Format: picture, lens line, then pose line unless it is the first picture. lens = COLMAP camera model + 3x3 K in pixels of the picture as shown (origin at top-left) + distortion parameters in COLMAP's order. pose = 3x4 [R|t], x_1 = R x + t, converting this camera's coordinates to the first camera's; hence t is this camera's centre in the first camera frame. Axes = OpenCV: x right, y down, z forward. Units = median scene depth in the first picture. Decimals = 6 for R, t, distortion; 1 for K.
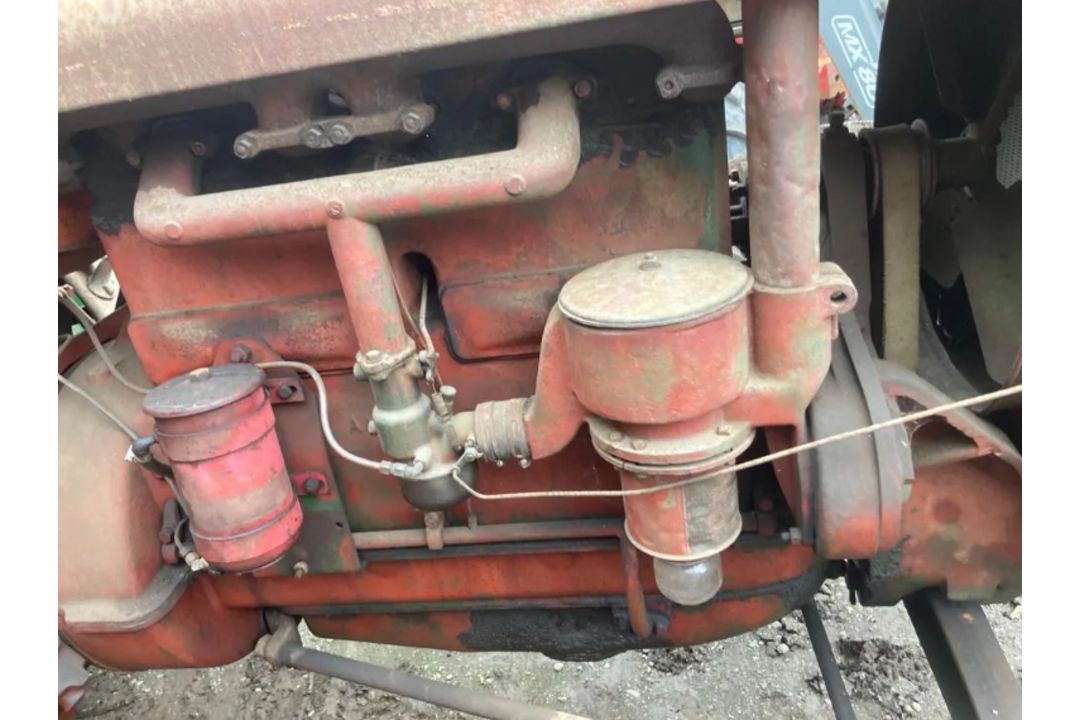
lens RADIAL K [[780.3, 0, 540.0], [0, 780.3, 360.0], [0, 0, 1]] dist [0.009286, 0.002231]
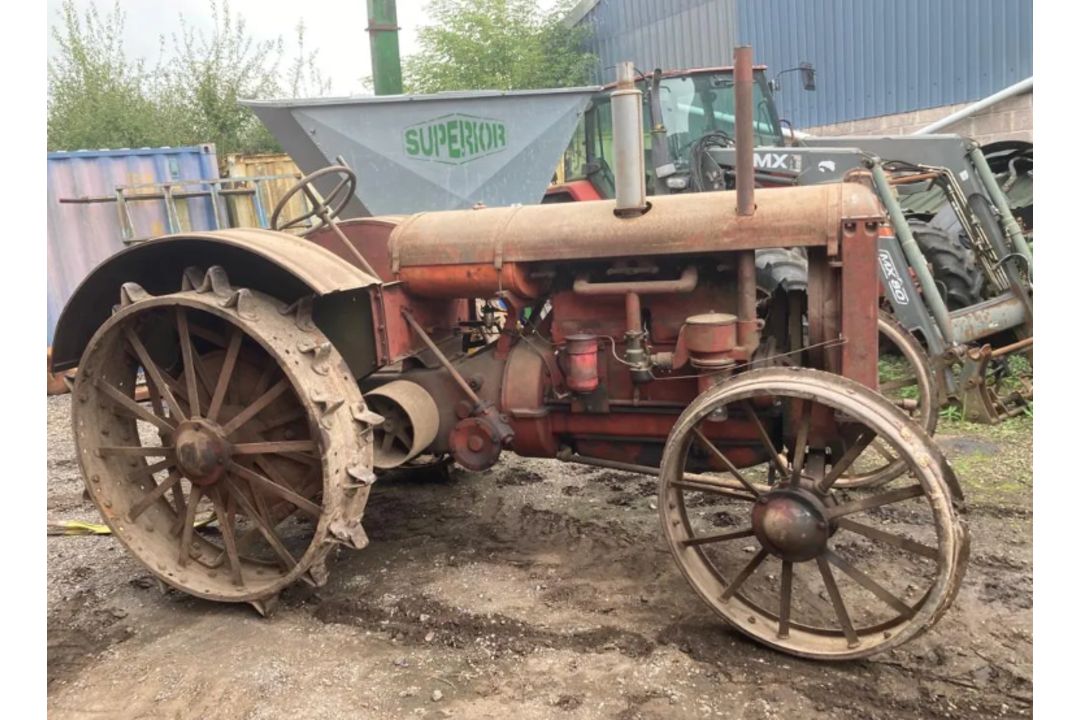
lens RADIAL K [[780.3, 0, 540.0], [0, 780.3, 360.0], [0, 0, 1]] dist [0.009286, 0.002231]
pose [[0.972092, 0.124425, -0.198886, 0.102486], [-0.165053, 0.965189, -0.202896, 0.882065], [0.166717, 0.230060, 0.958790, -2.381799]]
